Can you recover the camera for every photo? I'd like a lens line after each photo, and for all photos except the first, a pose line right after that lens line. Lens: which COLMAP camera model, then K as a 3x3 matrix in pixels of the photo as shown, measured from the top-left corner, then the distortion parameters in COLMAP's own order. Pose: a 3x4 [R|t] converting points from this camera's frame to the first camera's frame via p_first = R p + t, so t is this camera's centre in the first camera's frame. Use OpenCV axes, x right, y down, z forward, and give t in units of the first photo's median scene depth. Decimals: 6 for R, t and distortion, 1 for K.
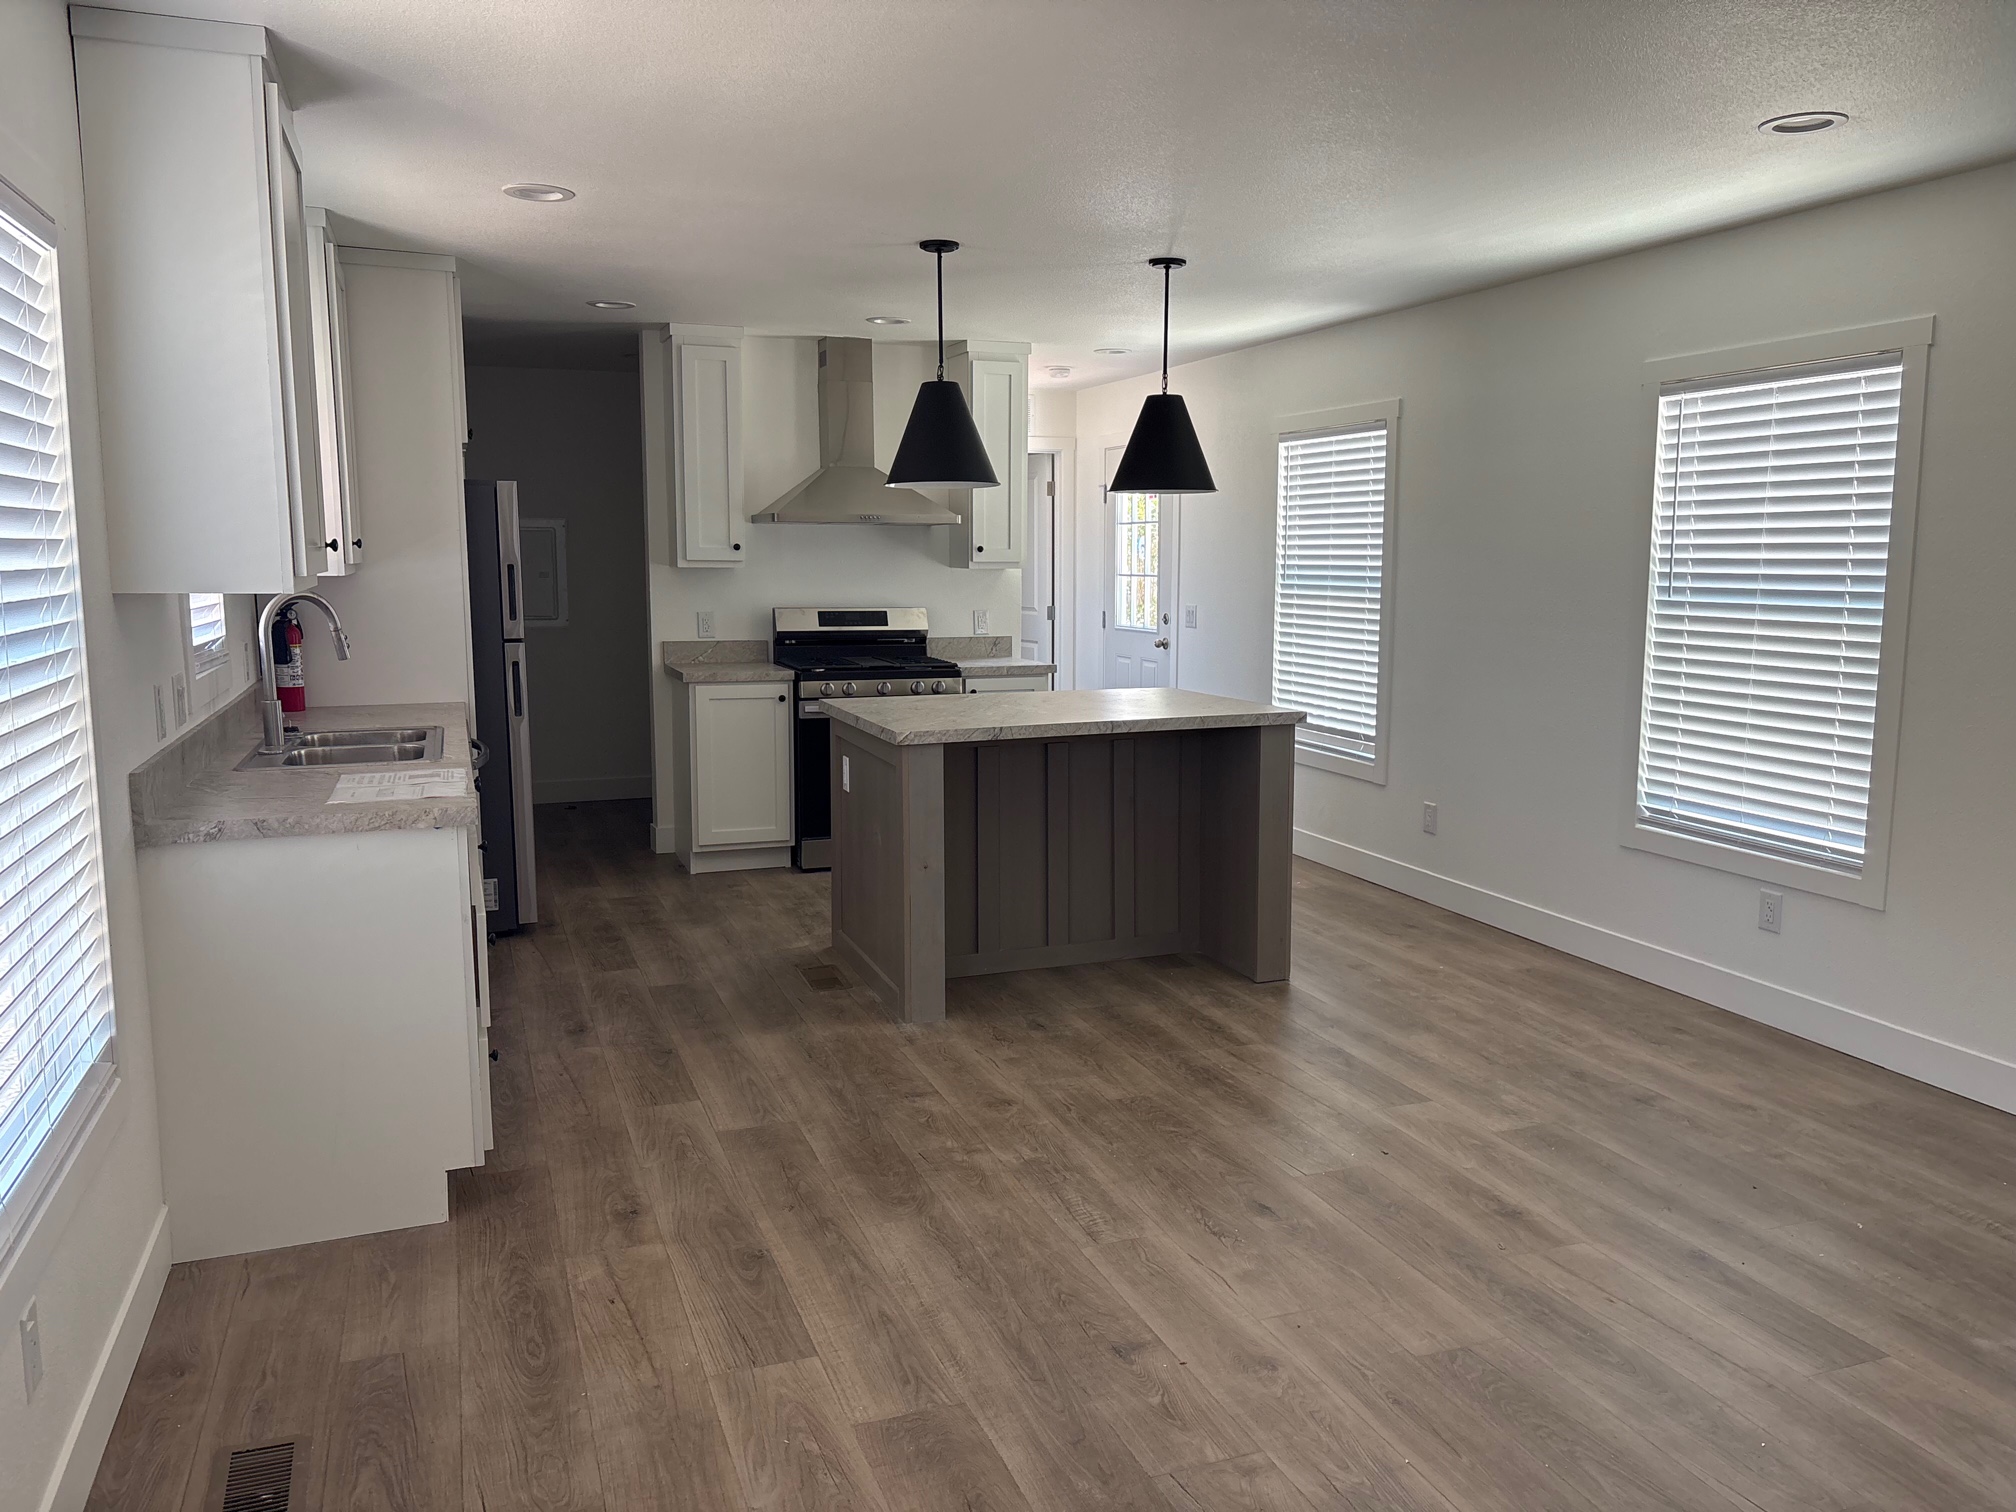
lens RADIAL K [[1491.5, 0, 1008.0], [0, 1491.5, 756.0], [0, 0, 1]] dist [0.055827, -0.002301]
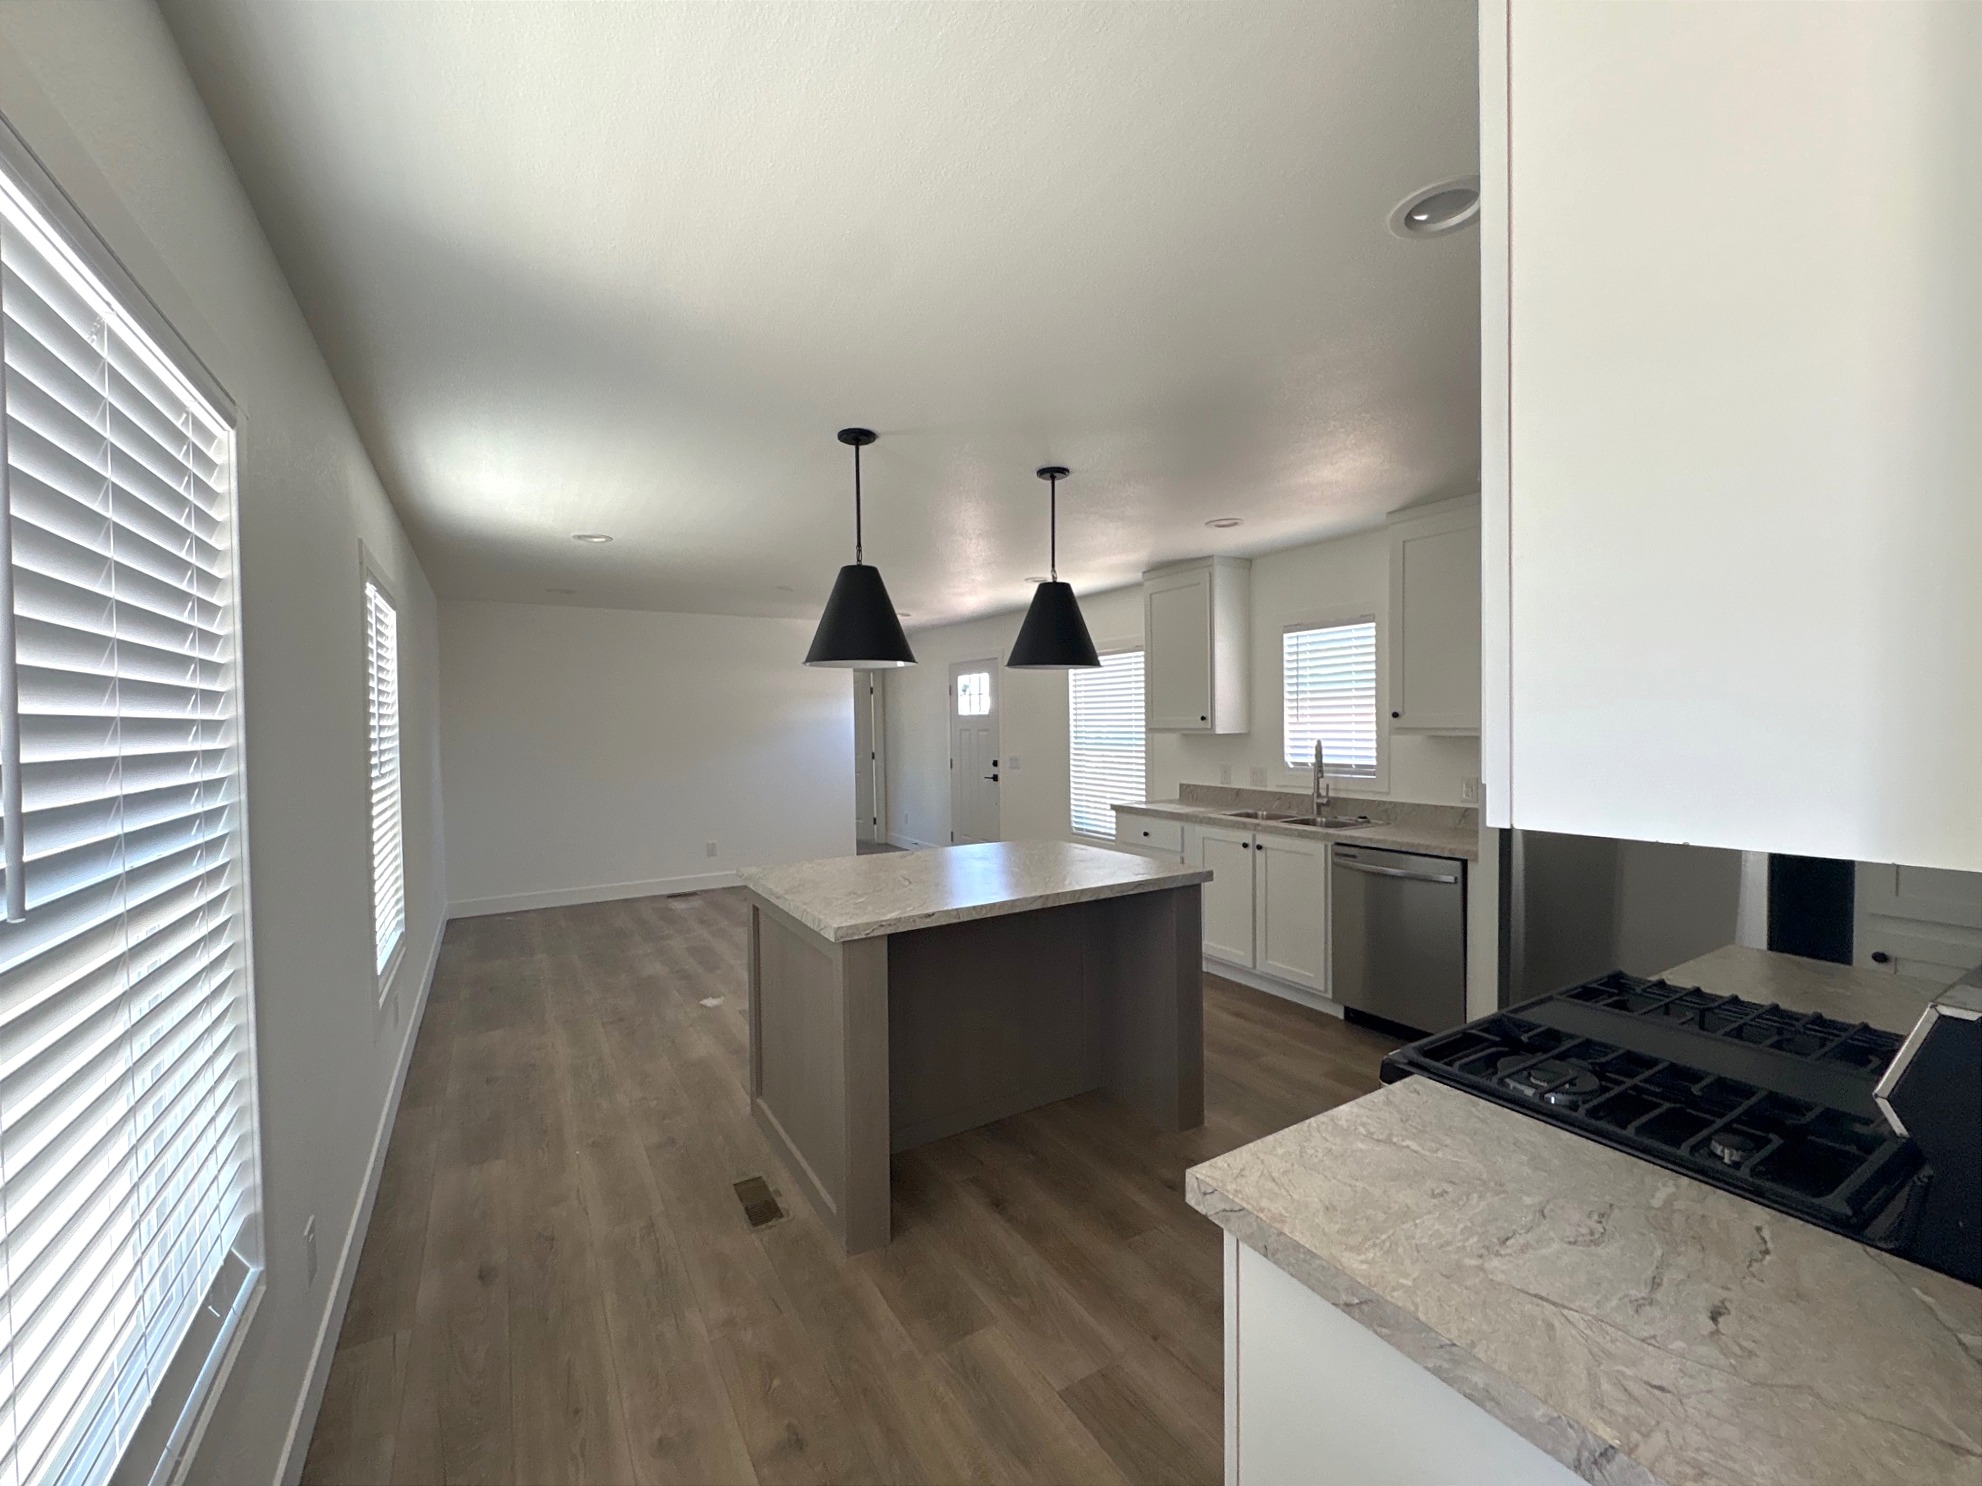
lens RADIAL K [[792.7, 0, 991.0], [0, 792.7, 743.0], [0, 0, 1]] dist [0.000042, 0.000008]
pose [[-0.979558, 0.014203, -0.200661, 0.149066], [-0.019064, 0.986460, 0.162890, -0.252114], [0.200258, 0.163386, -0.966024, 1.804704]]
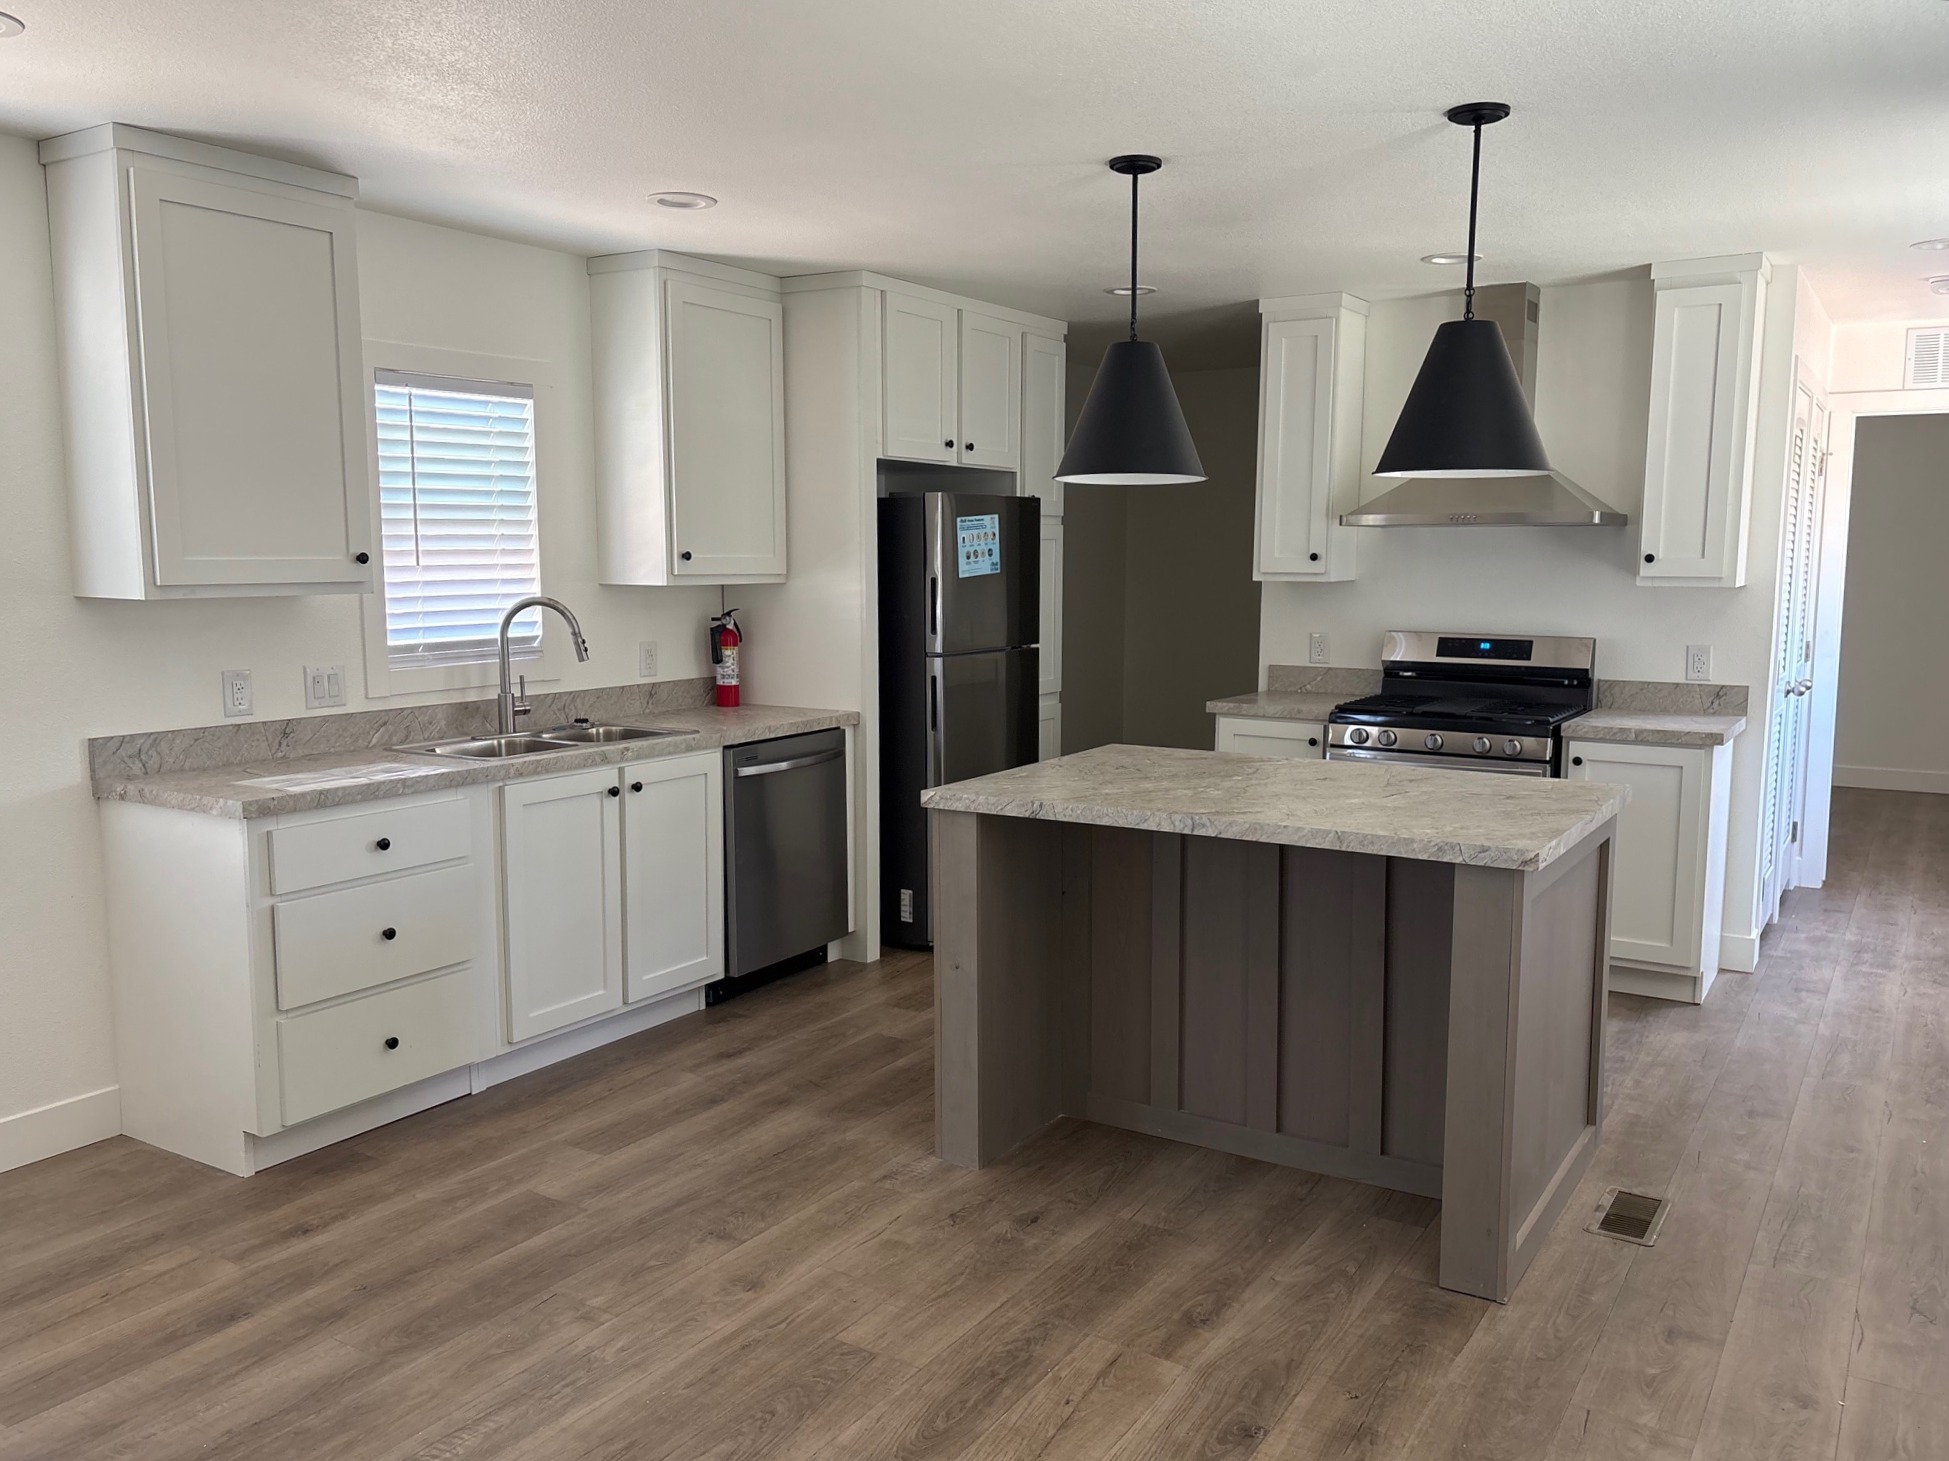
lens RADIAL K [[1505.4, 0, 974.5], [0, 1505.4, 730.5], [0, 0, 1]] dist [0.032840, -0.006277]
pose [[0.603965, 0.094417, -0.791398, 0.590266], [-0.108766, 0.993433, 0.035515, -0.082269], [0.789554, 0.064628, 0.610268, 0.539067]]
